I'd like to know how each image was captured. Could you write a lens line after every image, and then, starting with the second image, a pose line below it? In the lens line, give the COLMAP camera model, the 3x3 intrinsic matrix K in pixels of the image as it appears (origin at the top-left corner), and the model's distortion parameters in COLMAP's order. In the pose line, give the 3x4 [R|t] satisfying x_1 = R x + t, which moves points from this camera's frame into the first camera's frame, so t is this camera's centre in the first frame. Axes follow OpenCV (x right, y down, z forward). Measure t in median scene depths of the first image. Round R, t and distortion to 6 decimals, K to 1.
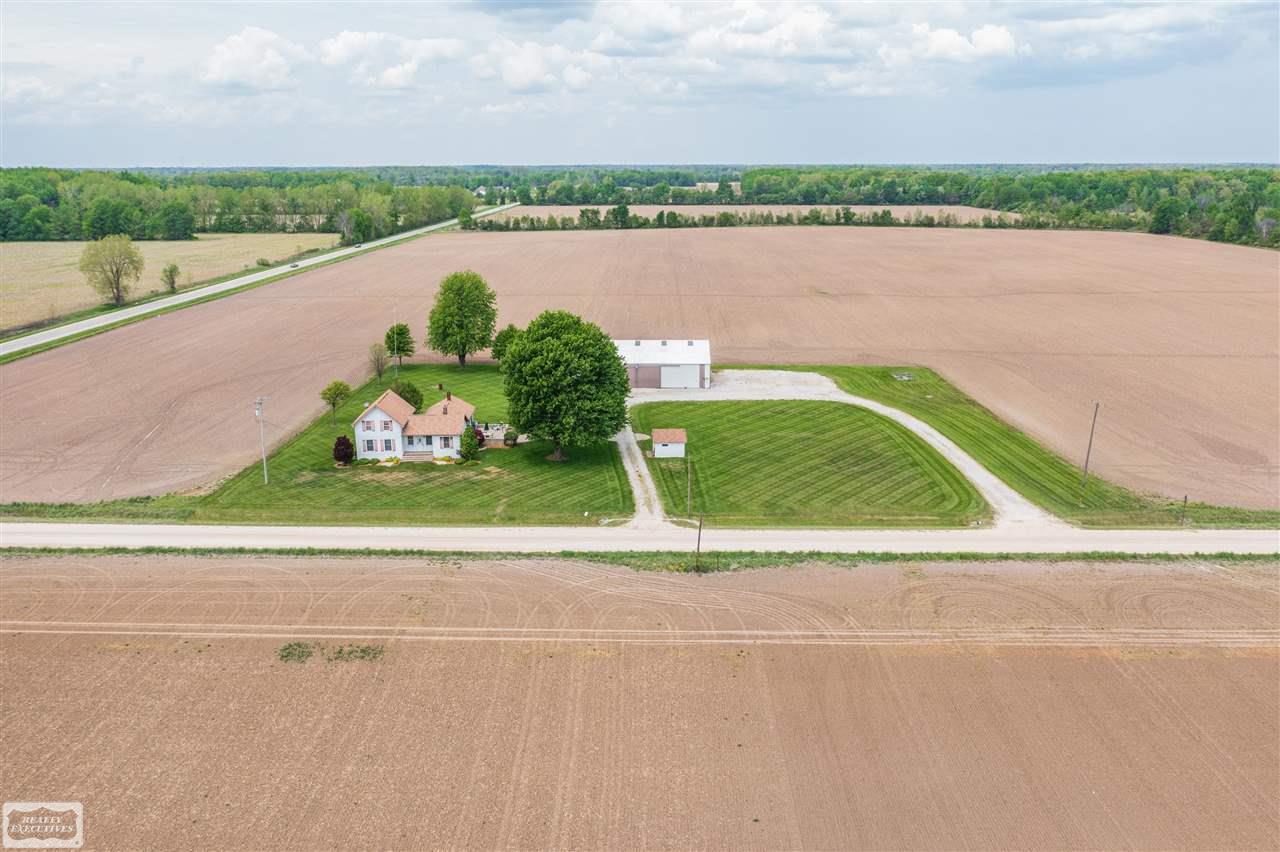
lens RADIAL K [[988.7, 0, 644.8], [0, 988.7, 423.7], [0, 0, 1]] dist [-0.009061, -0.002208]
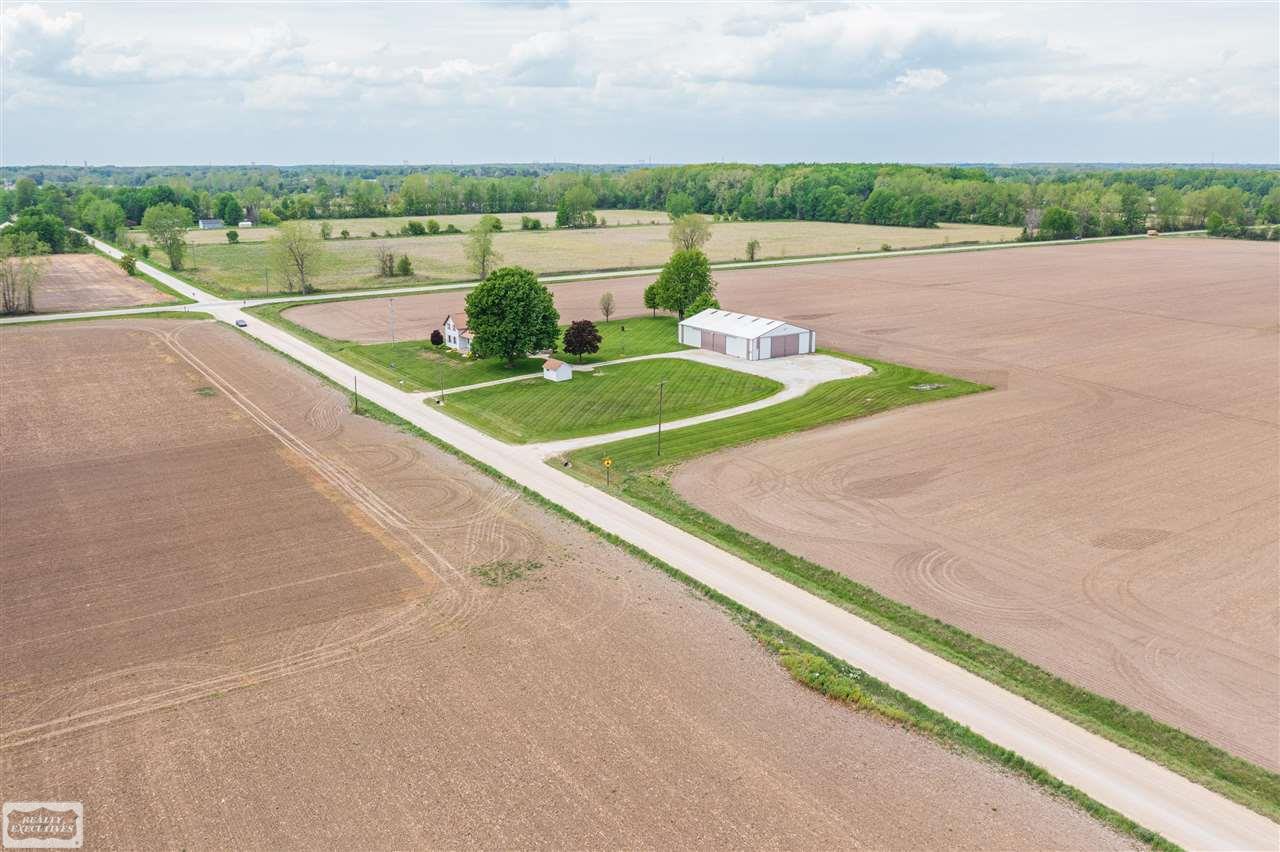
lens RADIAL K [[988.7, 0, 644.8], [0, 988.7, 423.7], [0, 0, 1]] dist [-0.009061, -0.002208]
pose [[0.581110, 0.209649, -0.786357, 0.322709], [-0.206273, 0.972640, 0.106879, -0.021826], [0.787250, 0.100096, 0.608456, 0.072277]]
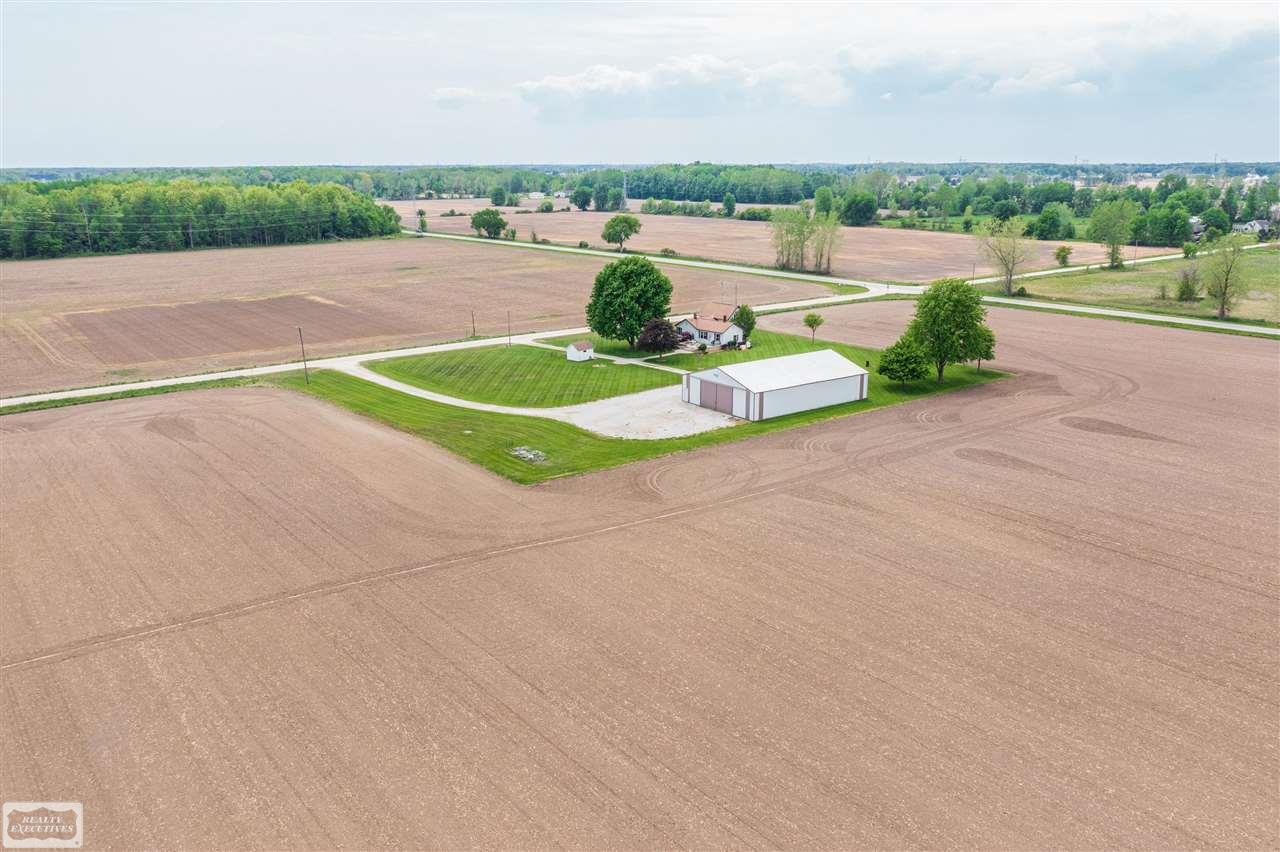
lens RADIAL K [[988.7, 0, 644.8], [0, 988.7, 423.7], [0, 0, 1]] dist [-0.009061, -0.002208]
pose [[-0.780296, 0.172045, -0.601281, 0.231776], [-0.142486, 0.887230, 0.438771, -0.146911], [0.608963, 0.428045, -0.667788, 0.568754]]
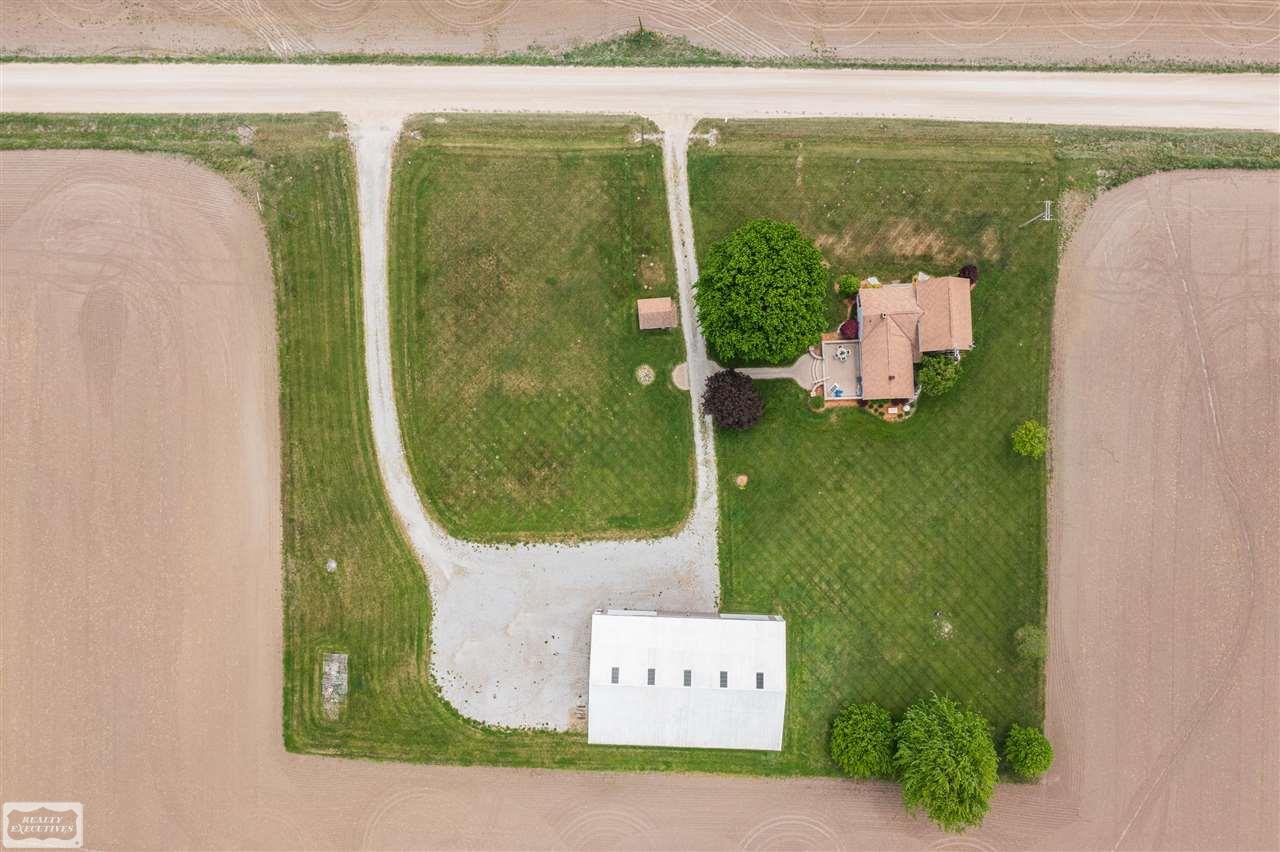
lens RADIAL K [[988.7, 0, 644.8], [0, 988.7, 423.7], [0, 0, 1]] dist [-0.009061, -0.002208]
pose [[-0.999604, -0.007251, 0.027181, 0.000626], [0.028126, -0.239076, 0.970594, -0.266464], [-0.000539, 0.970974, 0.239185, 0.235271]]
